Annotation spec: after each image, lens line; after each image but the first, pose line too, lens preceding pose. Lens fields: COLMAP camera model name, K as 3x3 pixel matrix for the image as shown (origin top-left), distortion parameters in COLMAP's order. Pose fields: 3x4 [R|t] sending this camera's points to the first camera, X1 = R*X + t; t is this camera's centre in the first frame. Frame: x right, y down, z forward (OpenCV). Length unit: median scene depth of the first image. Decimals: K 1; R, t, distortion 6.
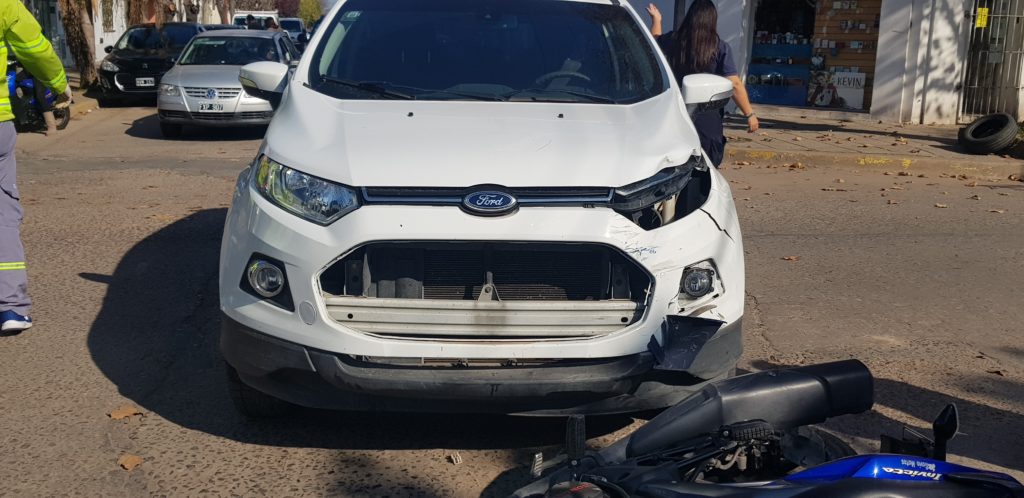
lens RADIAL K [[1003.7, 0, 526.1], [0, 1003.7, 247.4], [0, 0, 1]] dist [0.131186, -0.296969]
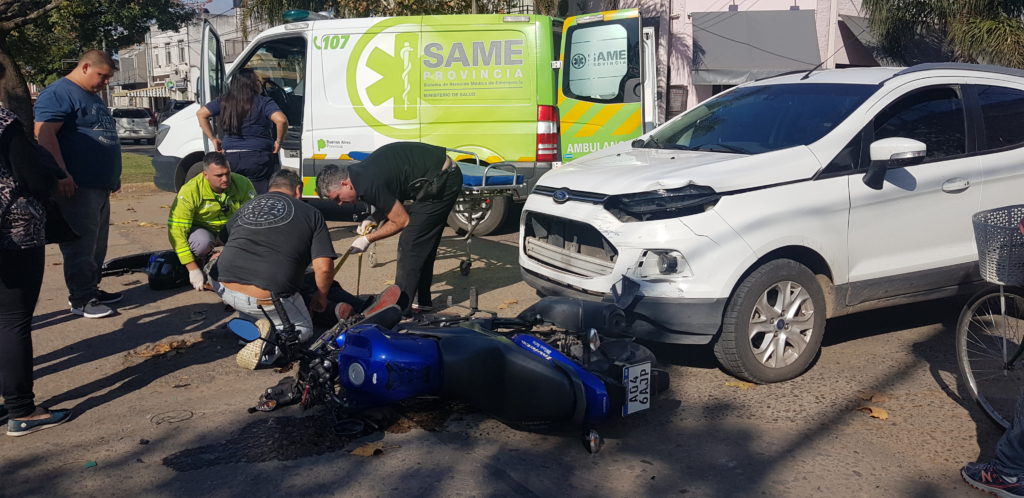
lens RADIAL K [[795.1, 0, 532.3], [0, 795.1, 248.6], [0, 0, 1]] dist [0.081231, -0.147071]
pose [[0.433604, 0.129504, -0.891749, 1.254799], [-0.177475, 0.982508, 0.056389, -0.022366], [0.883454, 0.133813, 0.449003, 0.277323]]
